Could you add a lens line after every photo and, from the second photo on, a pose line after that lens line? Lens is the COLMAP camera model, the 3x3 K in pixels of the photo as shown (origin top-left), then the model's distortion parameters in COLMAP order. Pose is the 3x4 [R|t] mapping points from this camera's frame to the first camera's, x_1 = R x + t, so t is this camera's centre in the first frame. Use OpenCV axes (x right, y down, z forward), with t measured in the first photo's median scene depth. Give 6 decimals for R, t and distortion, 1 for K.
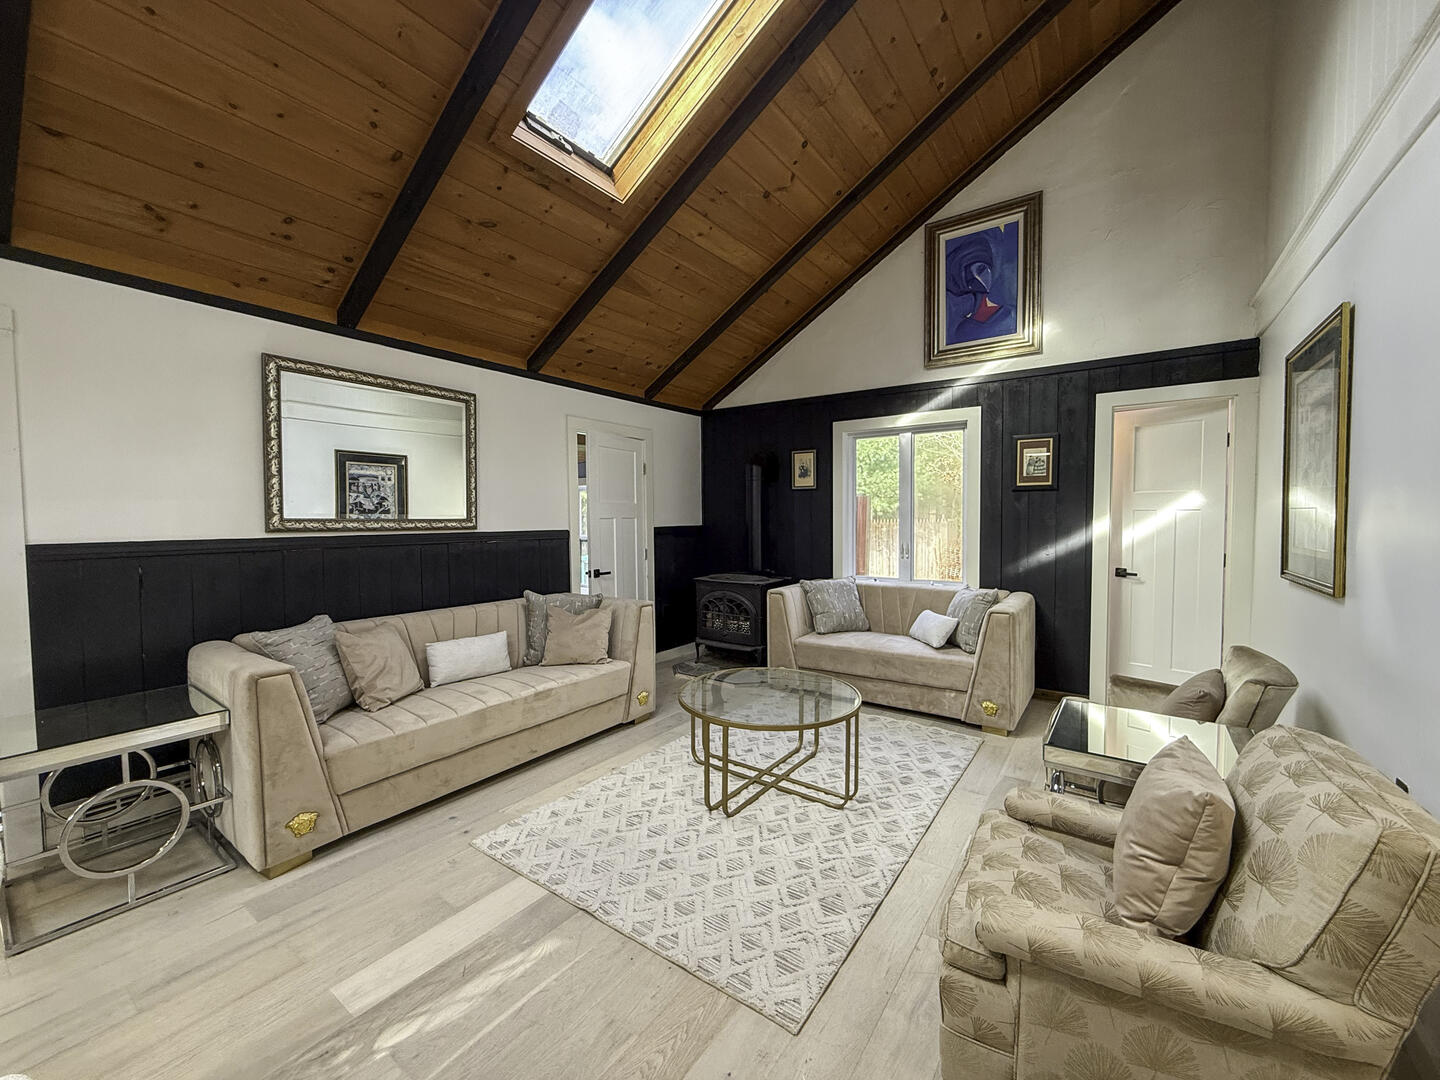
lens RADIAL K [[575.5, 0, 720.0], [0, 575.5, 540.0], [0, 0, 1]] dist [0.003097, -0.000213]
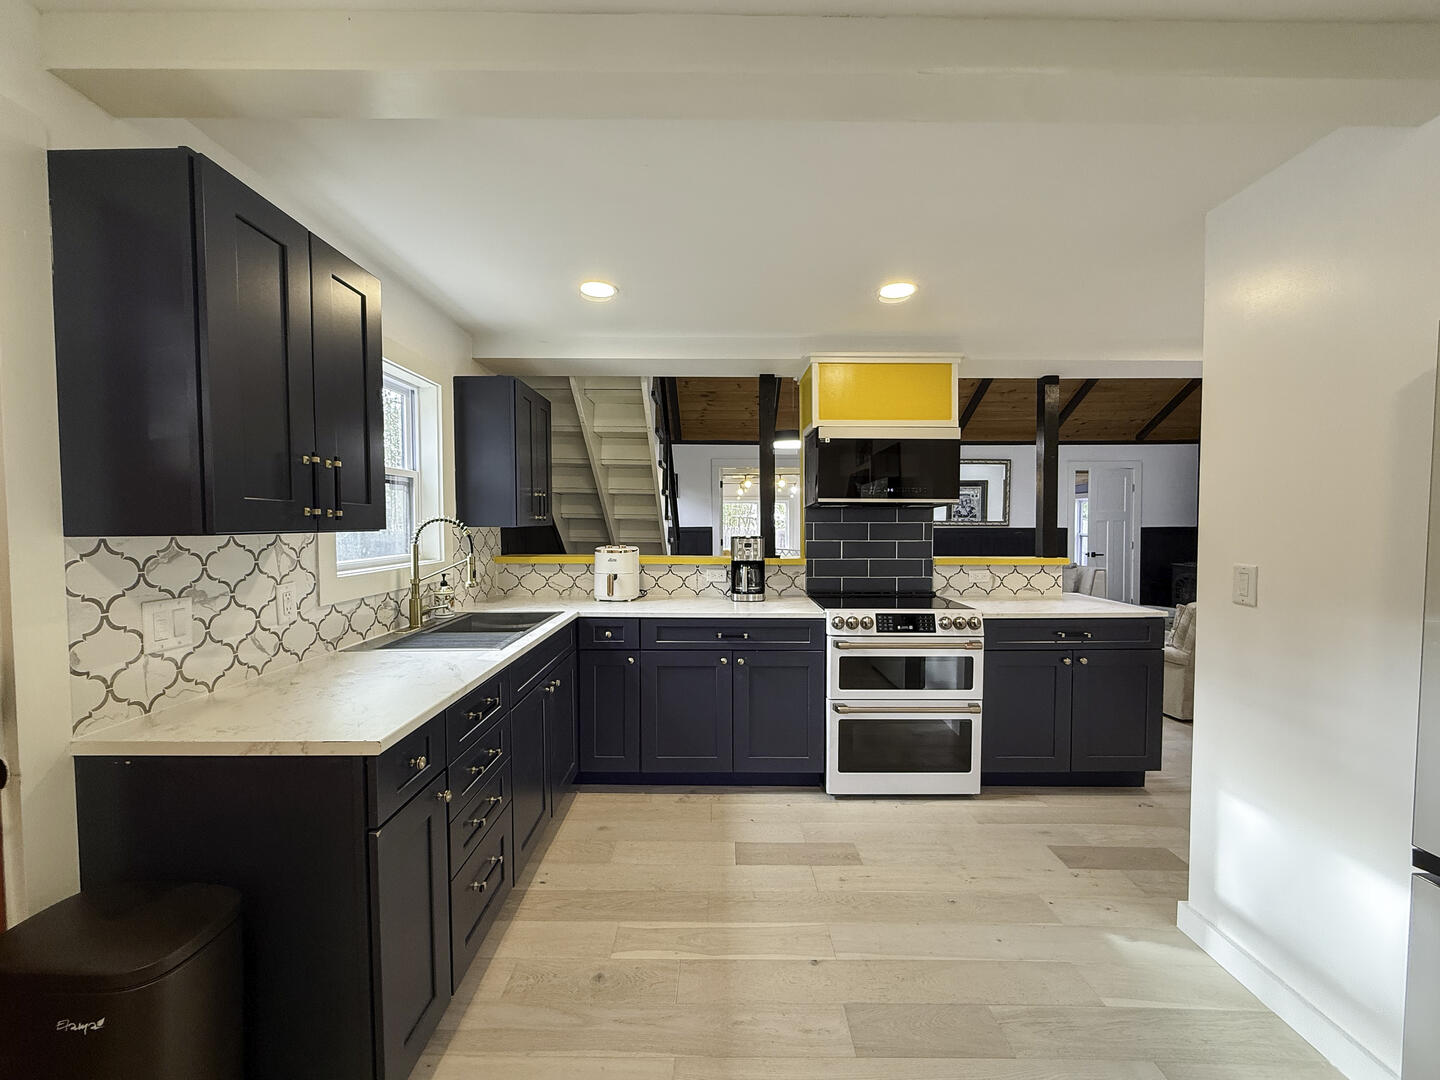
lens RADIAL K [[575.5, 0, 720.0], [0, 575.5, 540.0], [0, 0, 1]] dist [0.003097, -0.000213]
pose [[0.574622, 0.031784, -0.817802, 0.470000], [-0.034715, 0.999293, 0.014446, 0.025717], [0.817682, 0.020089, 0.575319, -0.714966]]
